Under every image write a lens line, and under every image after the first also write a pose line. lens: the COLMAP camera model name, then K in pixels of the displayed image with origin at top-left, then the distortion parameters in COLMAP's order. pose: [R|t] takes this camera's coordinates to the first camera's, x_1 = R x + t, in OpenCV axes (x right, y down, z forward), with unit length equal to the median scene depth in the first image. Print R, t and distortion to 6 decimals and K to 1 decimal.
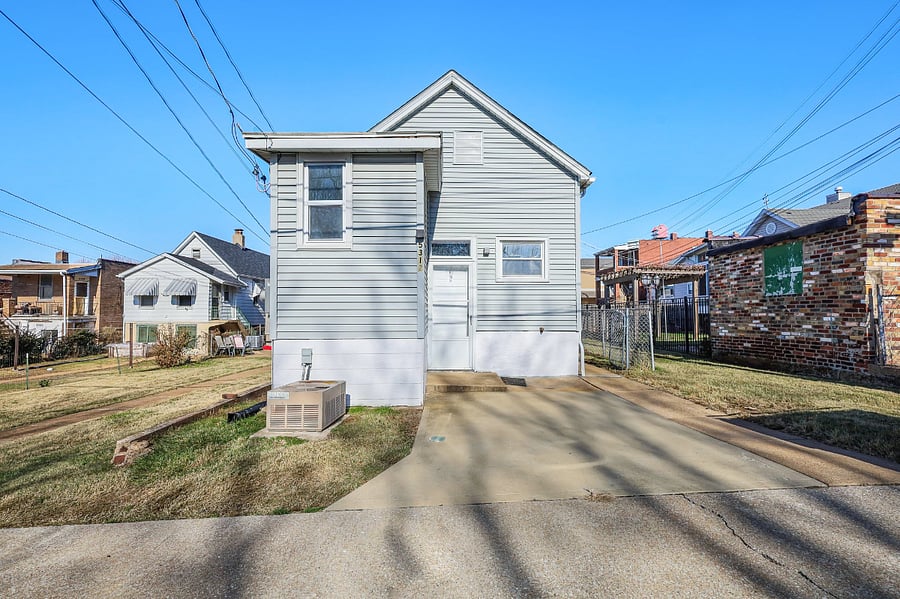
lens RADIAL K [[419.8, 0, 463.1], [0, 419.8, 286.5], [0, 0, 1]] dist [0.000406, 0.000225]
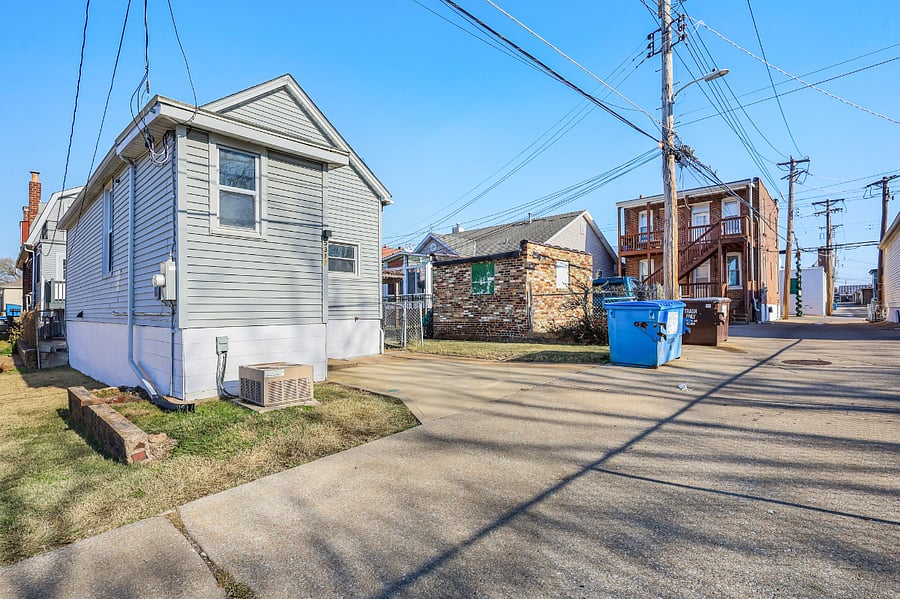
lens RADIAL K [[419.8, 0, 463.1], [0, 419.8, 286.5], [0, 0, 1]] dist [0.000406, 0.000225]
pose [[0.684402, 0.035548, 0.728238, -0.532620], [-0.037088, 0.999215, -0.013920, 0.017893], [-0.728161, -0.017482, 0.685183, -0.059446]]
